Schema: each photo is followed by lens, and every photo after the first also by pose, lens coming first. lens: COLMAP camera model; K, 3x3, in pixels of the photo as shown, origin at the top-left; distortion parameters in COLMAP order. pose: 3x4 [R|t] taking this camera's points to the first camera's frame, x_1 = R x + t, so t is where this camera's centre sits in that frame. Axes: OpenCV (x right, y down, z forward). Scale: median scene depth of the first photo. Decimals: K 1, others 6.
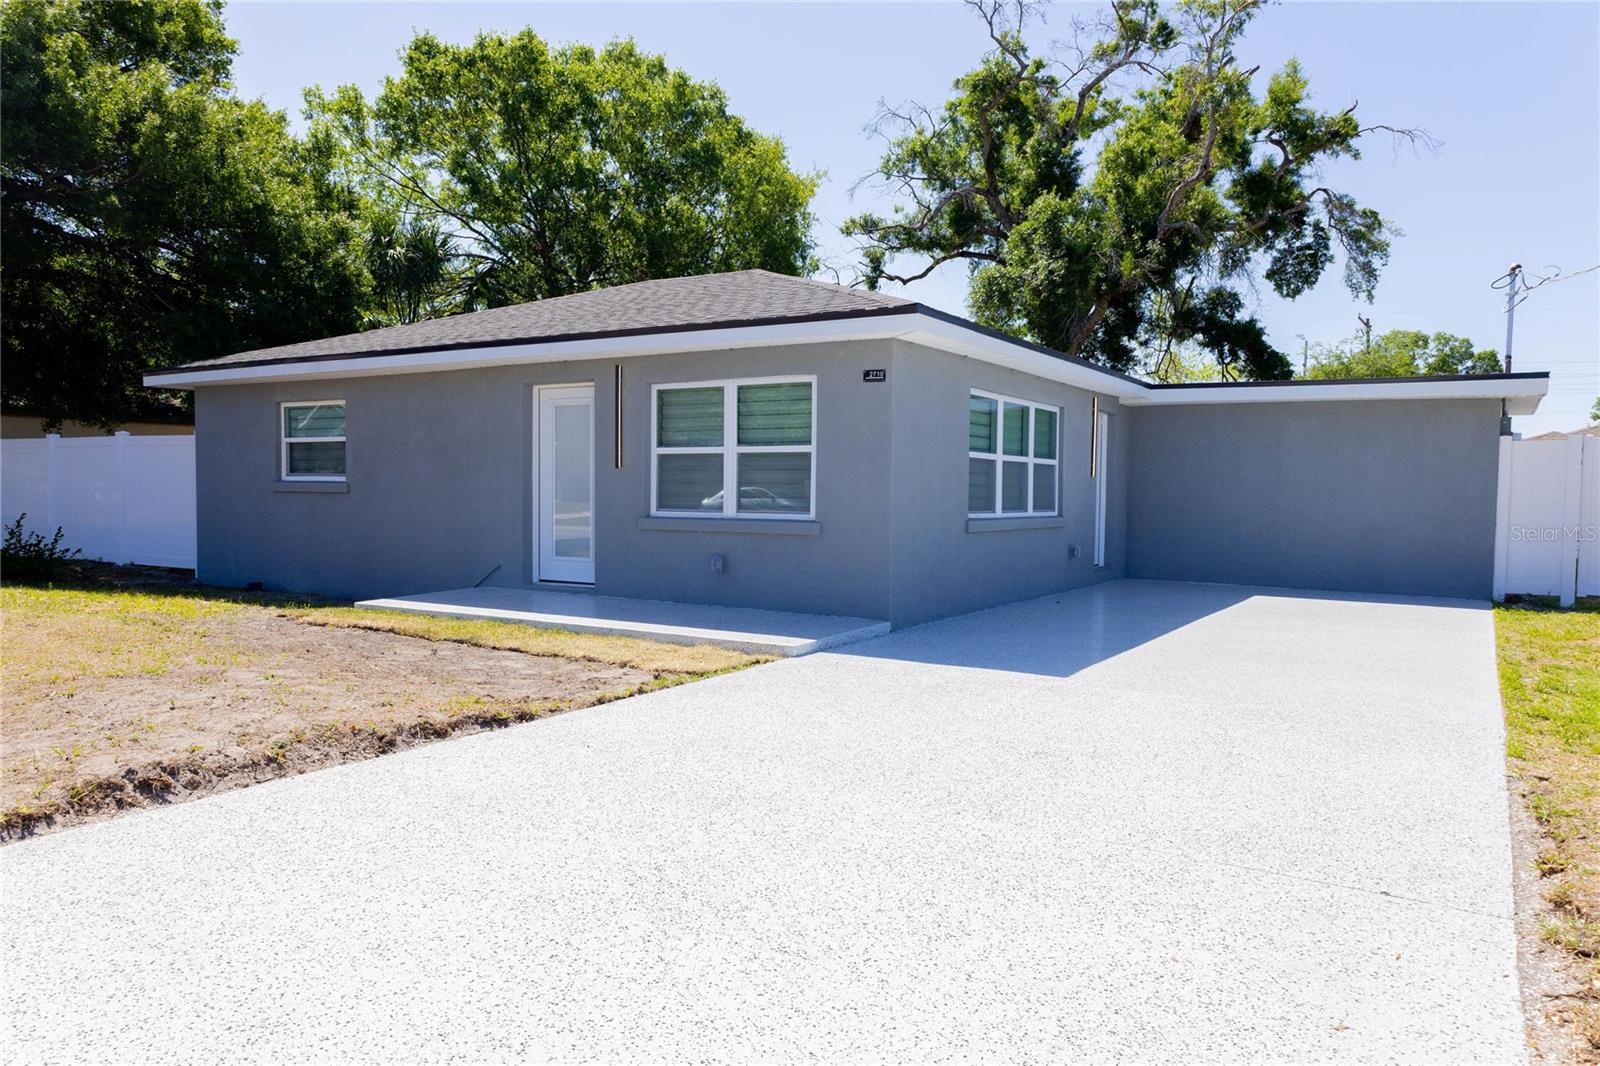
lens RADIAL K [[1098.5, 0, 799.3], [0, 1098.5, 543.5], [0, 0, 1]] dist [0.017189, 0.005486]
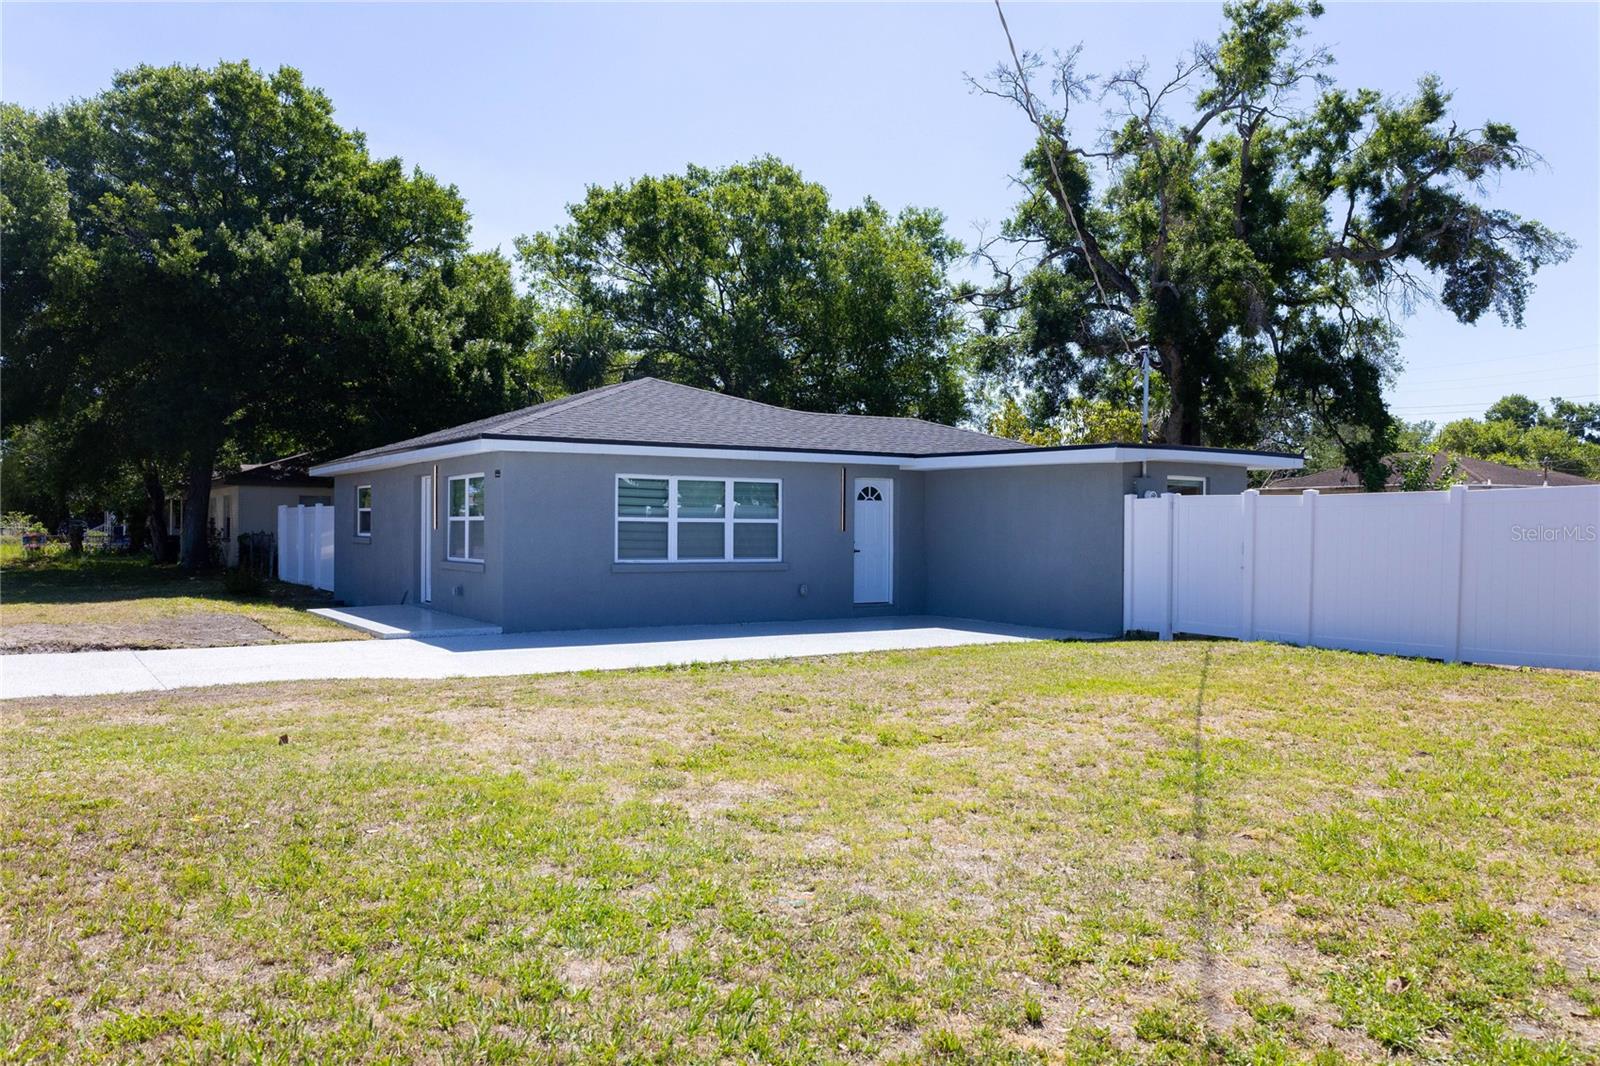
lens RADIAL K [[1244.1, 0, 794.6], [0, 1244.1, 523.0], [0, 0, 1]] dist [-0.012772, -0.002452]
pose [[0.900071, -0.007832, -0.435673, 0.433612], [-0.016561, 0.998501, -0.052162, 0.002922], [0.435428, 0.054165, 0.898592, -0.155151]]
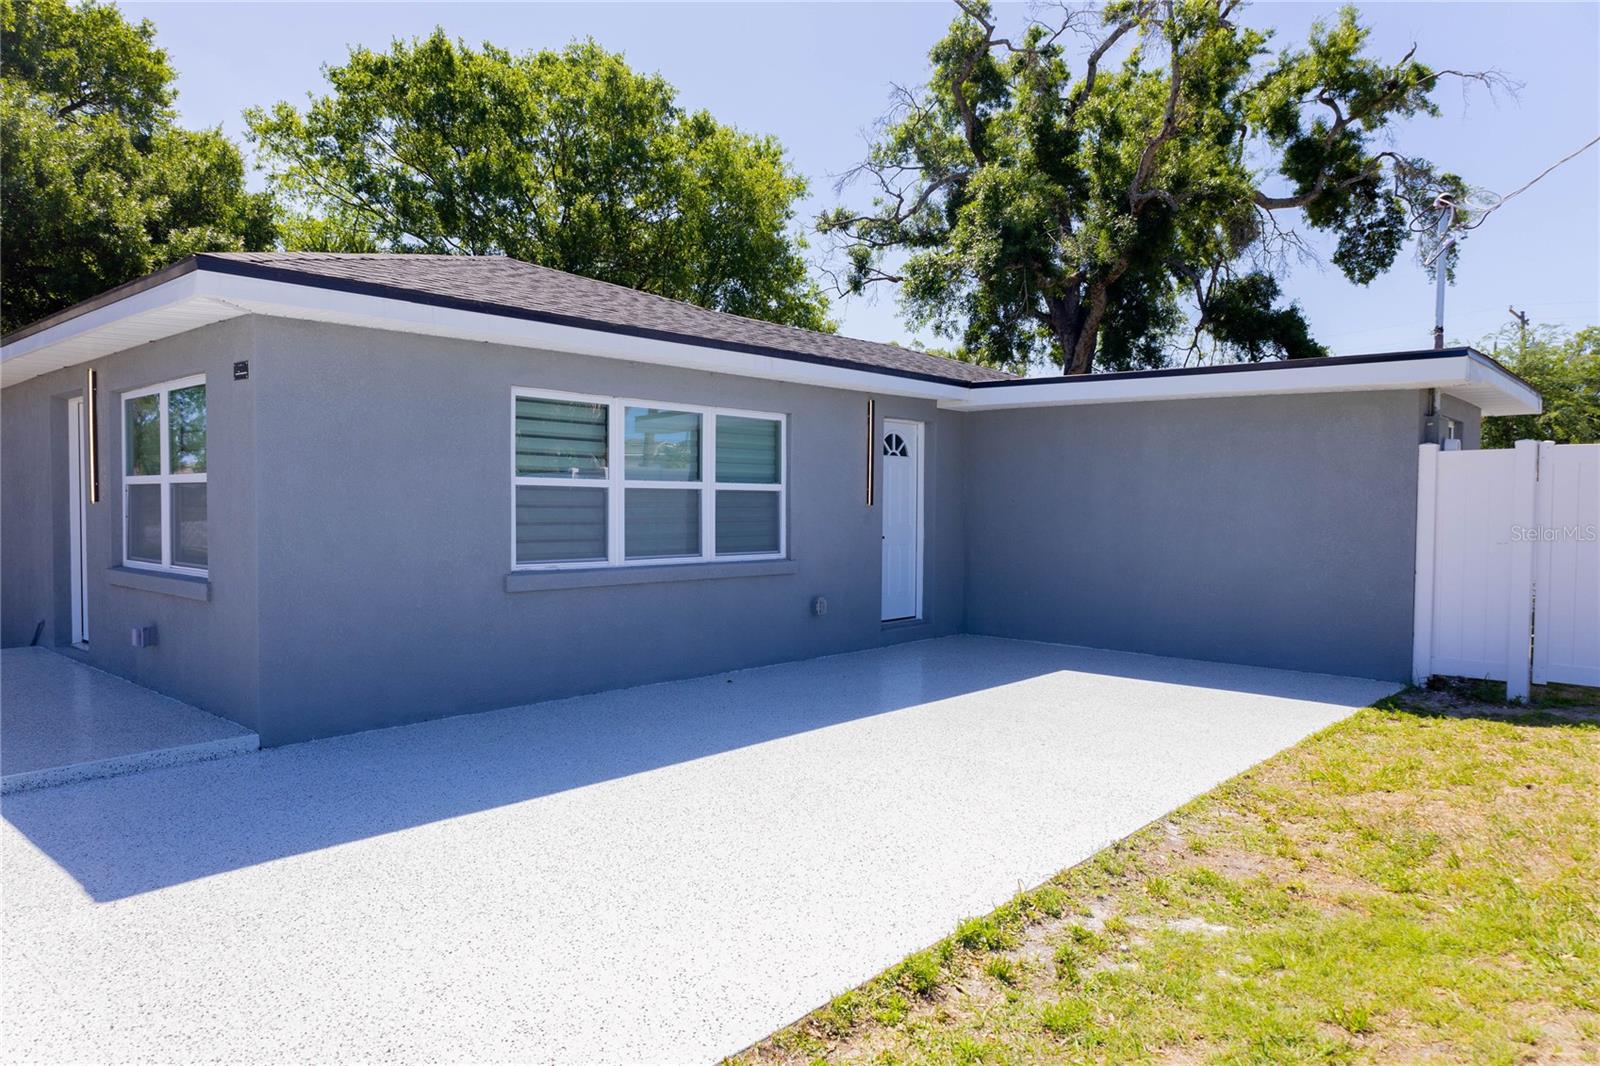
lens RADIAL K [[1053.2, 0, 808.0], [0, 1053.2, 530.9], [0, 0, 1]] dist [-0.007759, 0.007946]
pose [[0.984808, -0.001177, -0.173643, 0.182358], [-0.002754, 0.999745, -0.022393, -0.013484], [0.173625, 0.022531, 0.984554, 0.144441]]
